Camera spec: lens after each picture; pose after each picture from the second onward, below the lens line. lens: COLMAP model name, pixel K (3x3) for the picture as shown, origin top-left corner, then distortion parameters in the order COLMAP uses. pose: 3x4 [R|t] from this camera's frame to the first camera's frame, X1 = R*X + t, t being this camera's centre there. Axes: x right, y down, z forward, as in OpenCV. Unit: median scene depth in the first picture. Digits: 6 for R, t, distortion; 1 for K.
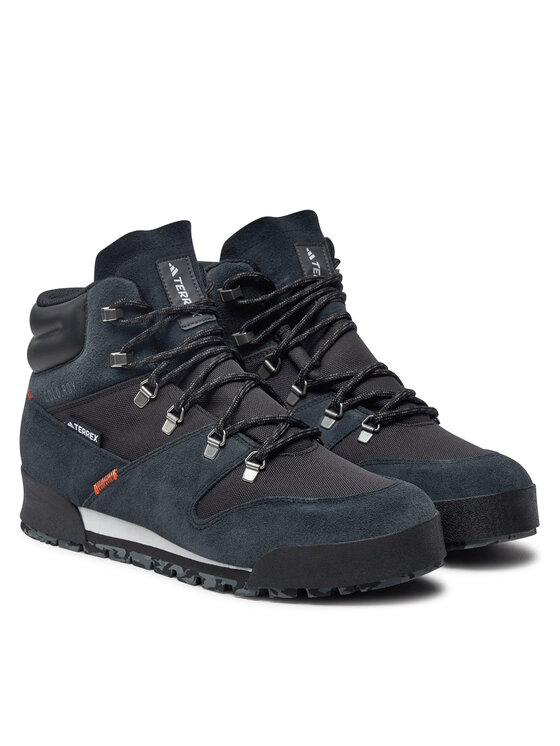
lens RADIAL K [[2169.9, 0, 278.3], [0, 2169.9, 372.3], [0, 0, 1]] dist [1.105367, 0.000000]
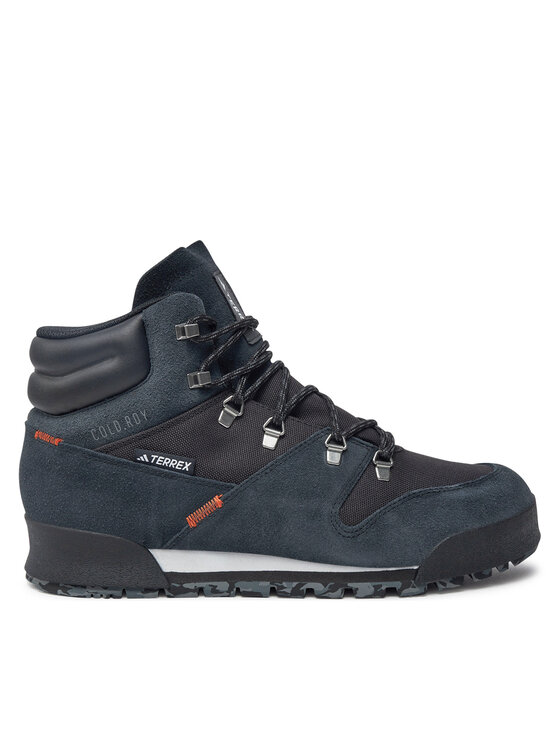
lens RADIAL K [[1052.8, 0, 248.2], [0, 1052.8, 371.3], [0, 0, 1]] dist [0.021357, 0.000000]
pose [[0.738929, -0.038964, 0.672656, -0.361975], [0.140111, 0.985389, -0.096836, 0.037683], [-0.659055, 0.165801, 0.733592, 0.658423]]
